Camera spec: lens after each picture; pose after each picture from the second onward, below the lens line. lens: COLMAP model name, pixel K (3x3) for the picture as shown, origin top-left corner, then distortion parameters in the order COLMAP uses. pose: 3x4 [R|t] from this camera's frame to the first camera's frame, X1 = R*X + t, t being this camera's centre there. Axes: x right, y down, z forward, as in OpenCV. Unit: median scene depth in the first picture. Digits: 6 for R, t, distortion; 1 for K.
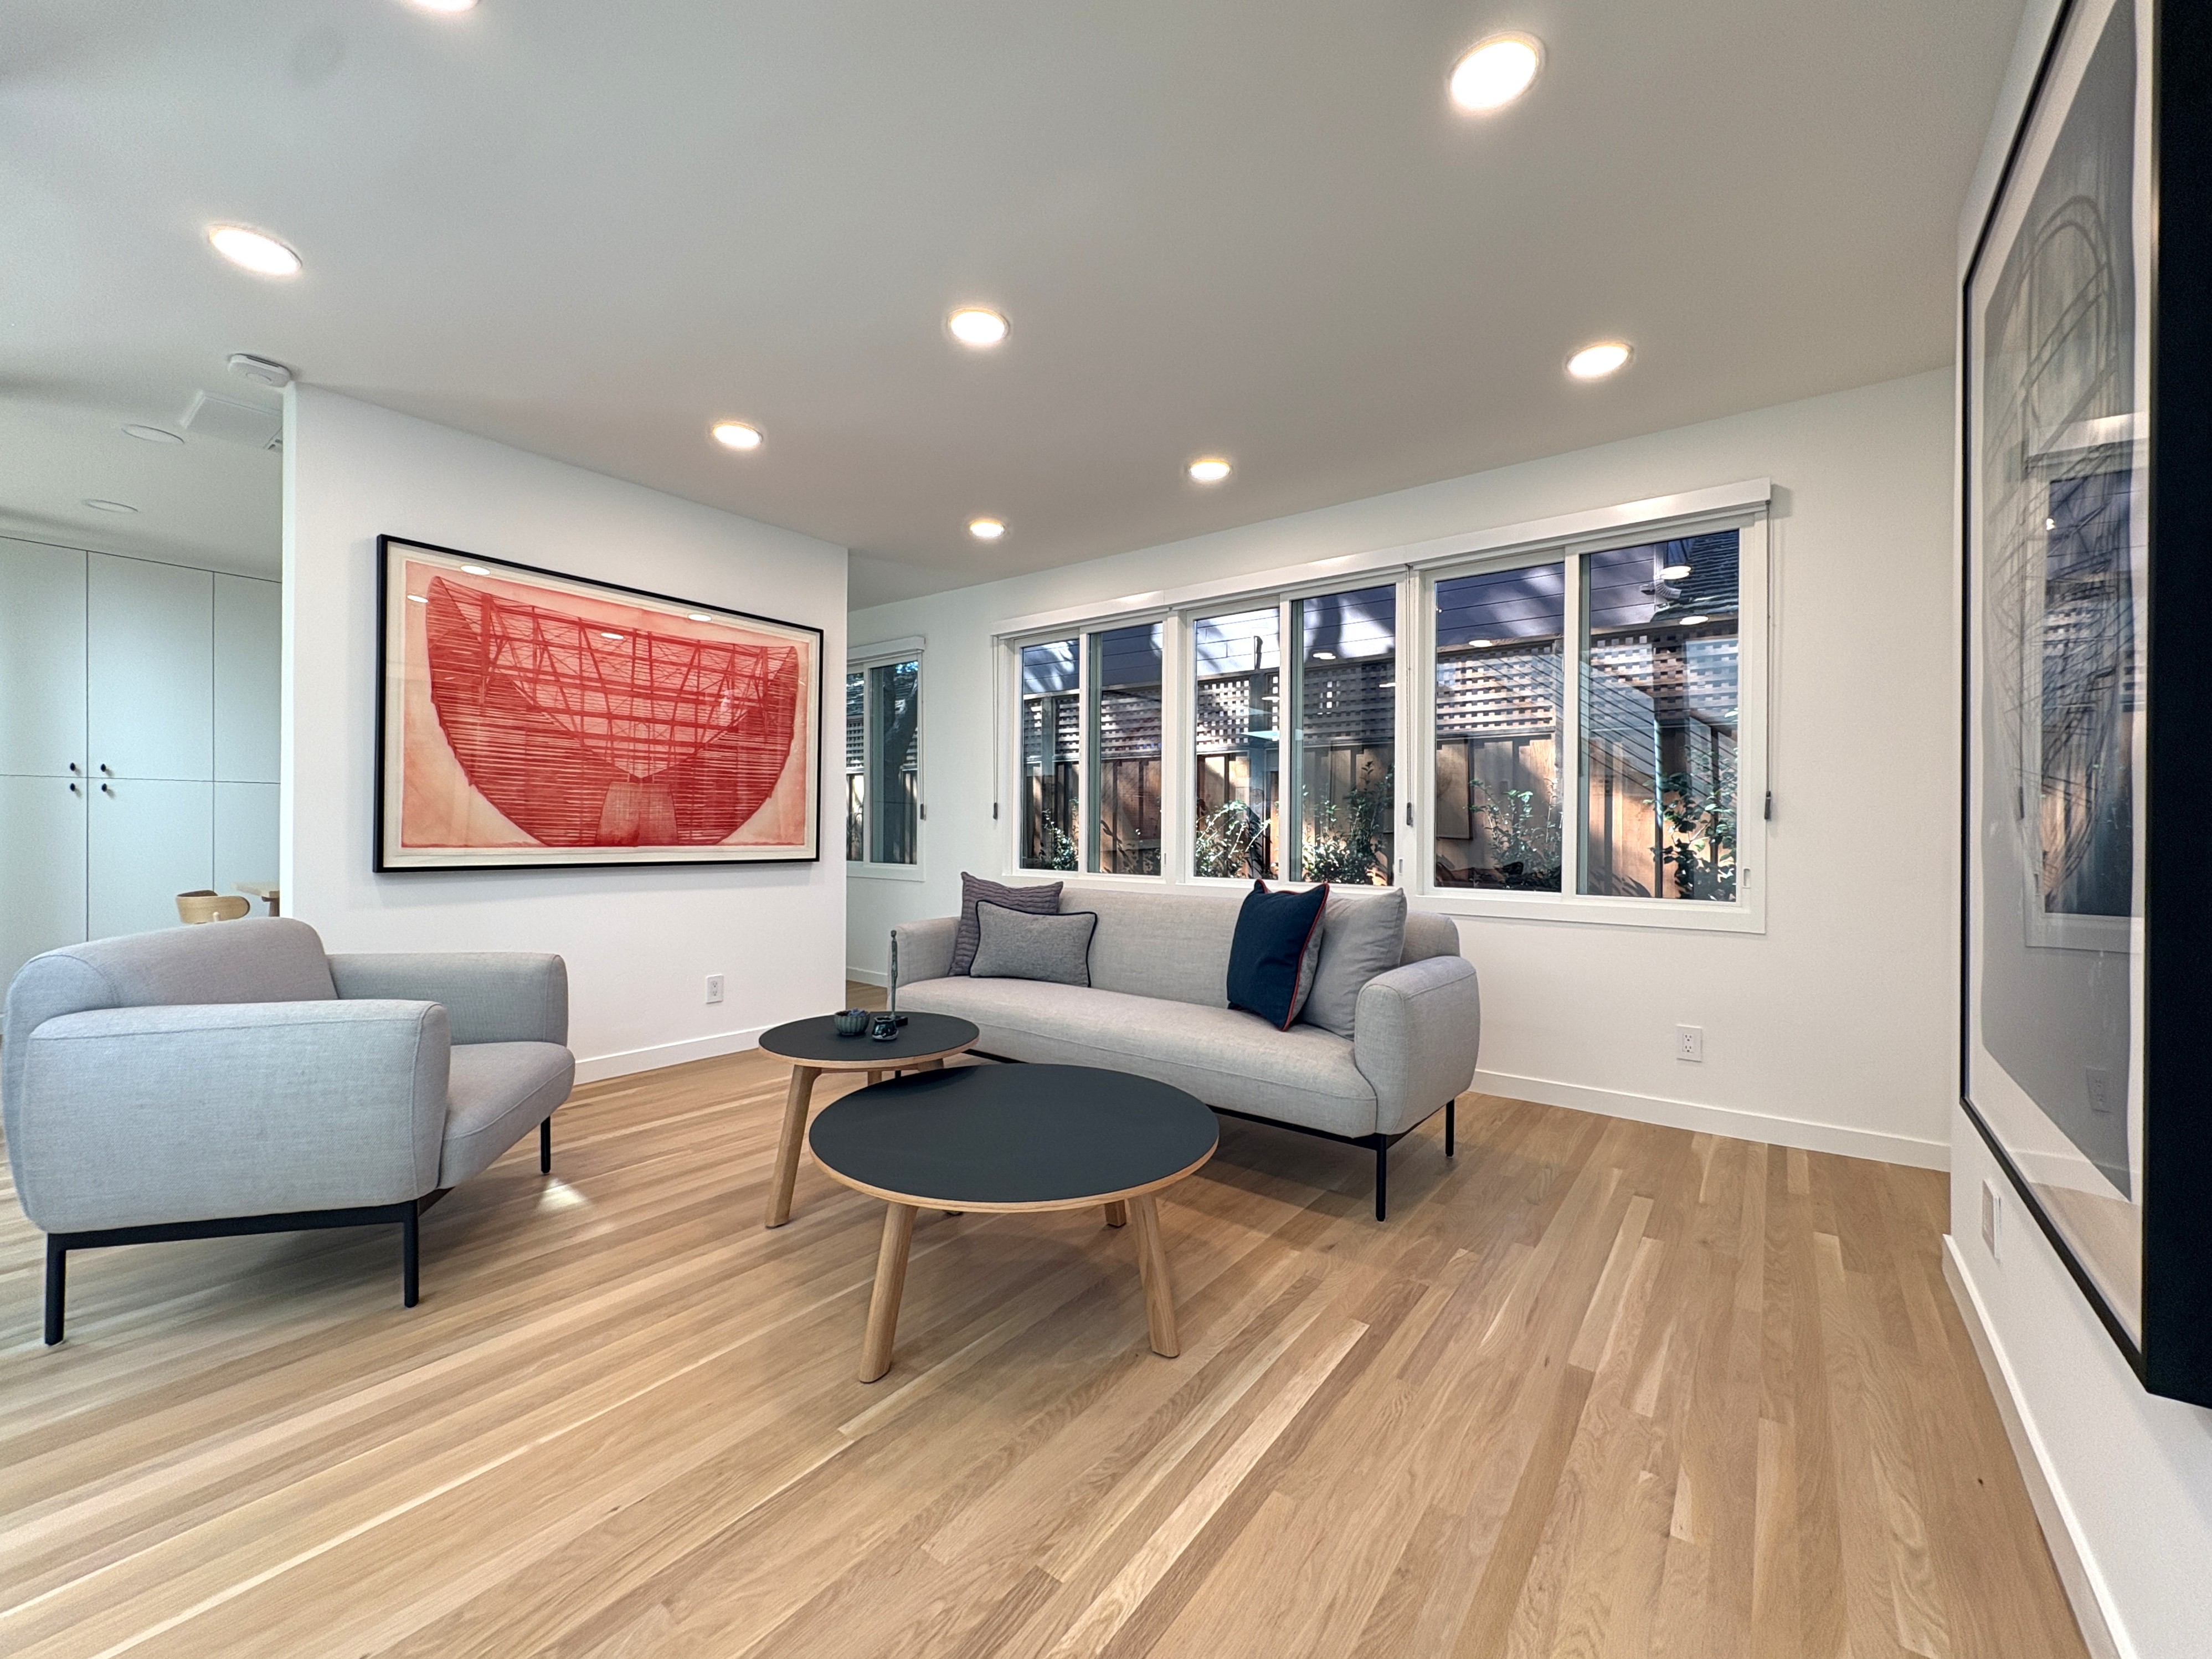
lens RADIAL K [[885.5, 0, 1111.1], [0, 885.5, 831.1], [0, 0, 1]] dist [0.000077, -0.000005]
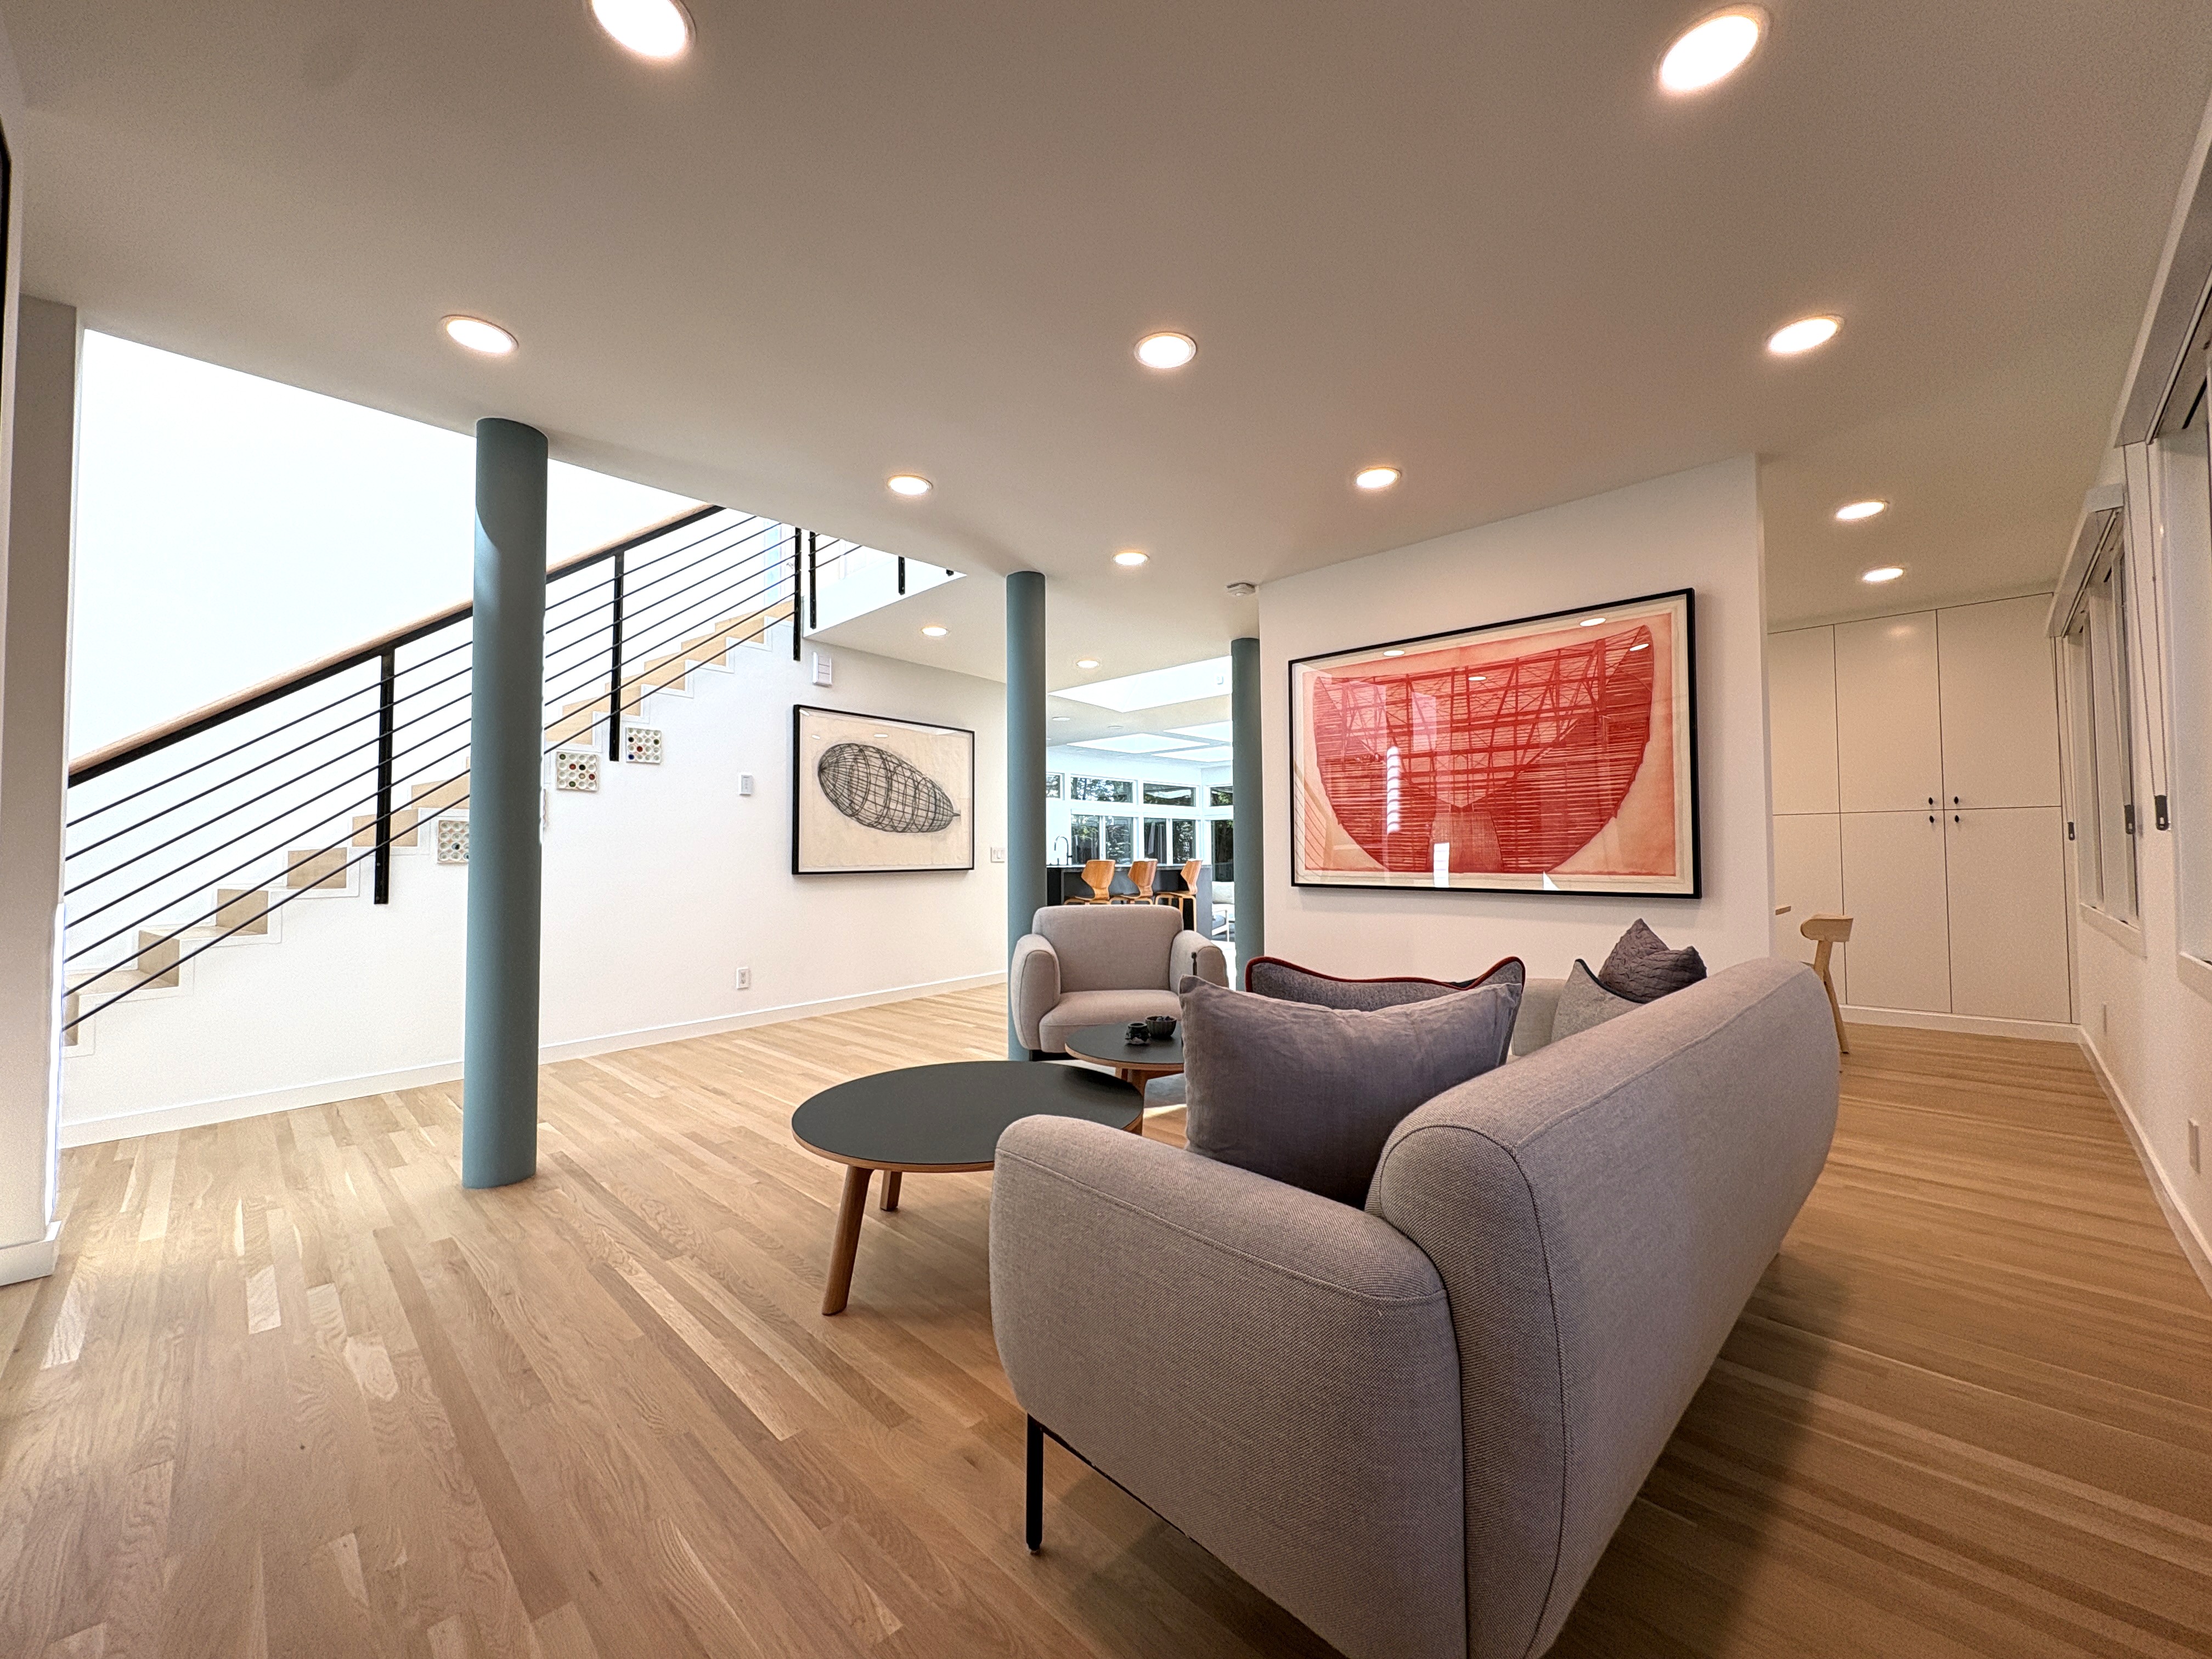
lens RADIAL K [[881.4, 0, 1097.9], [0, 881.4, 827.8], [0, 0, 1]] dist [0.005675, 0.000188]
pose [[-0.144619, -0.034195, -0.988896, 0.593236], [0.000227, 0.999402, -0.034592, -0.000012], [0.989487, -0.005227, -0.144524, 0.764325]]
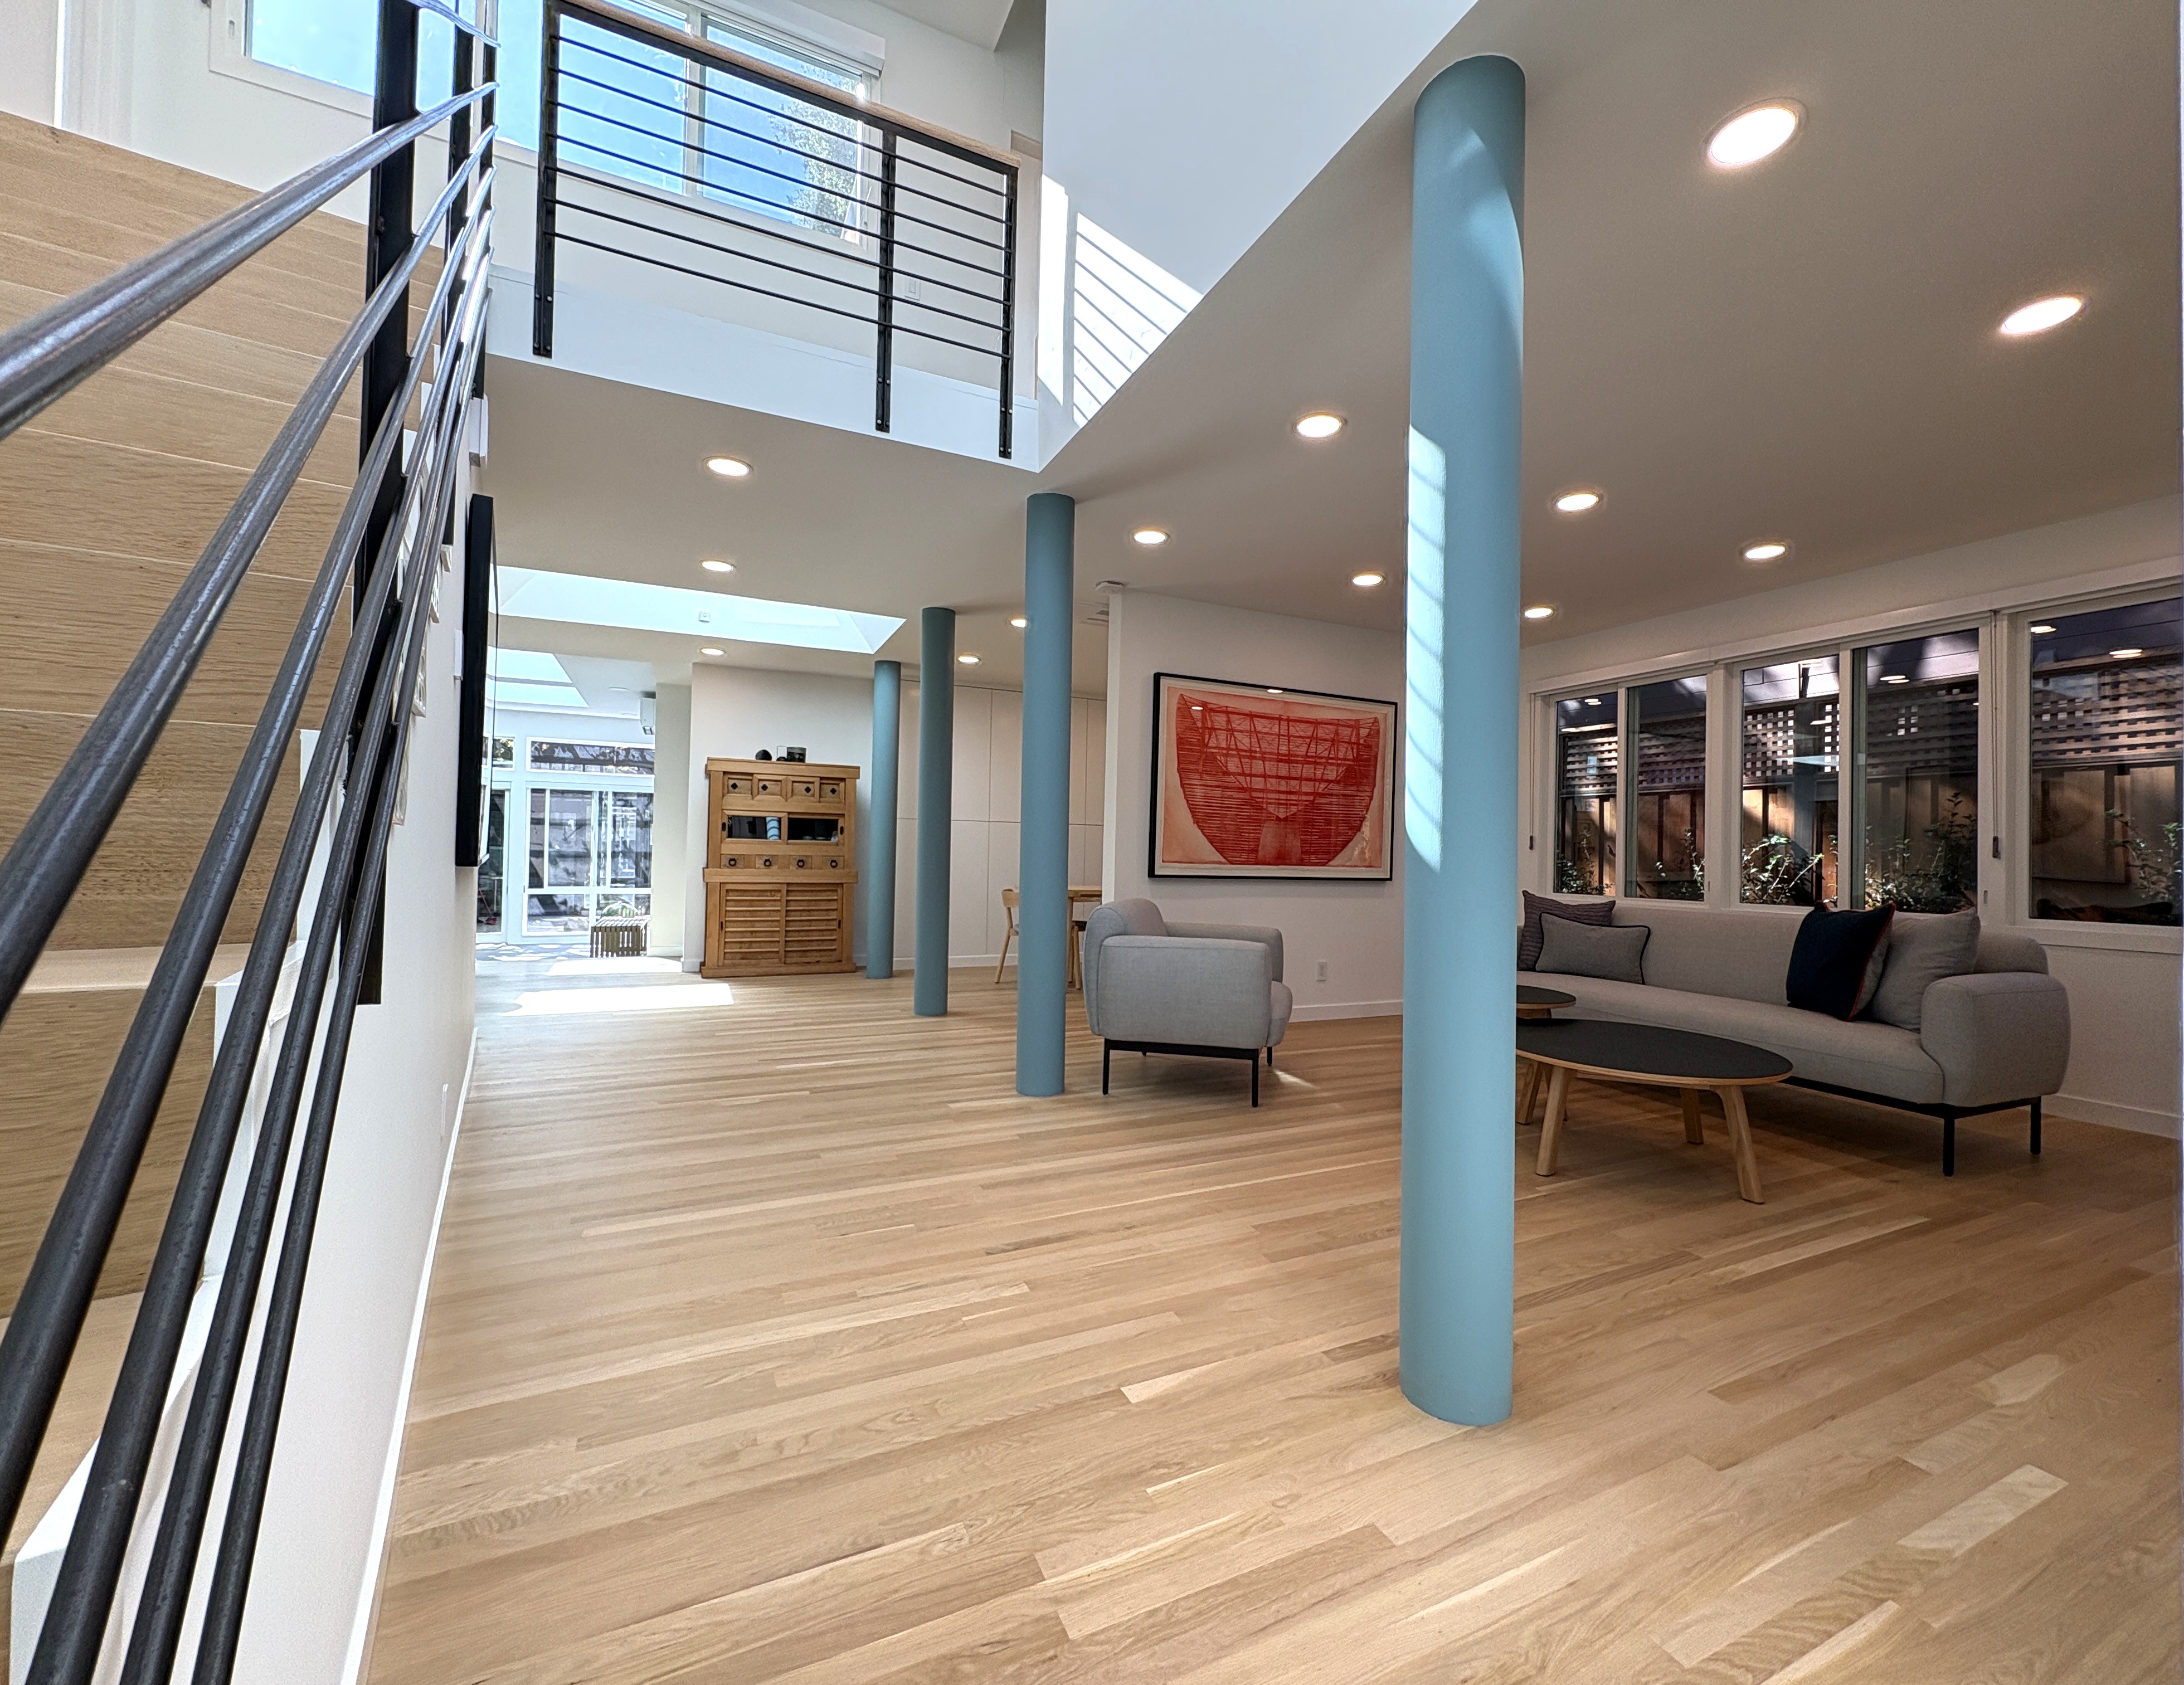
lens RADIAL K [[898.2, 0, 1125.6], [0, 898.2, 843.1], [0, 0, 1]] dist [0.002577, -0.000500]
pose [[0.889860, 0.005530, -0.456201, -0.096757], [-0.017068, 0.999630, -0.021176, 0.016568], [0.455915, 0.026630, 0.889625, -0.432642]]
